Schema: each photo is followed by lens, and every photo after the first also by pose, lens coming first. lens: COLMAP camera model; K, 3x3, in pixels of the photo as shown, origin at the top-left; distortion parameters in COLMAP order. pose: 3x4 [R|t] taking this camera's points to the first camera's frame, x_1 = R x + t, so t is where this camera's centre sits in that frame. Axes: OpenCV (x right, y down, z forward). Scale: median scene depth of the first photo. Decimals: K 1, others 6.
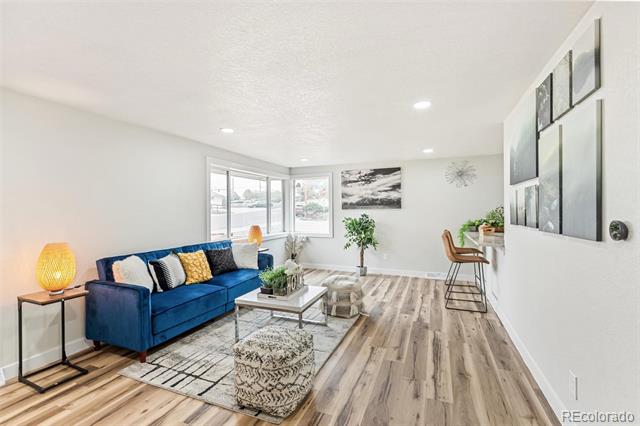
lens RADIAL K [[297.9, 0, 318.5], [0, 297.9, 207.0], [0, 0, 1]] dist [0.000064, -0.000061]
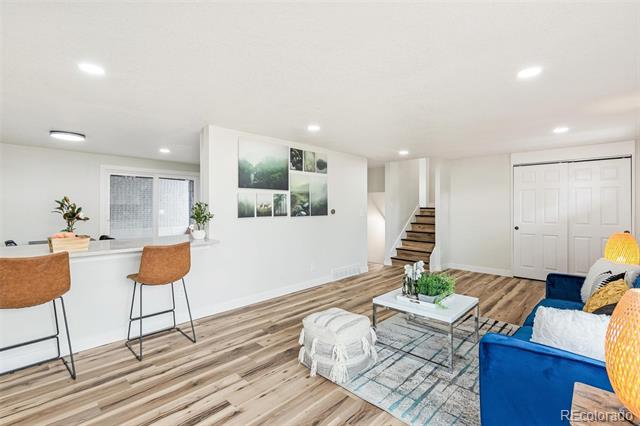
lens RADIAL K [[297.9, 0, 318.5], [0, 297.9, 207.0], [0, 0, 1]] dist [0.000064, -0.000061]
pose [[-0.925807, 0.001861, 0.377992, -0.147645], [-0.001169, 0.999969, -0.007787, 0.018042], [-0.377995, -0.007652, -0.925776, 1.855884]]
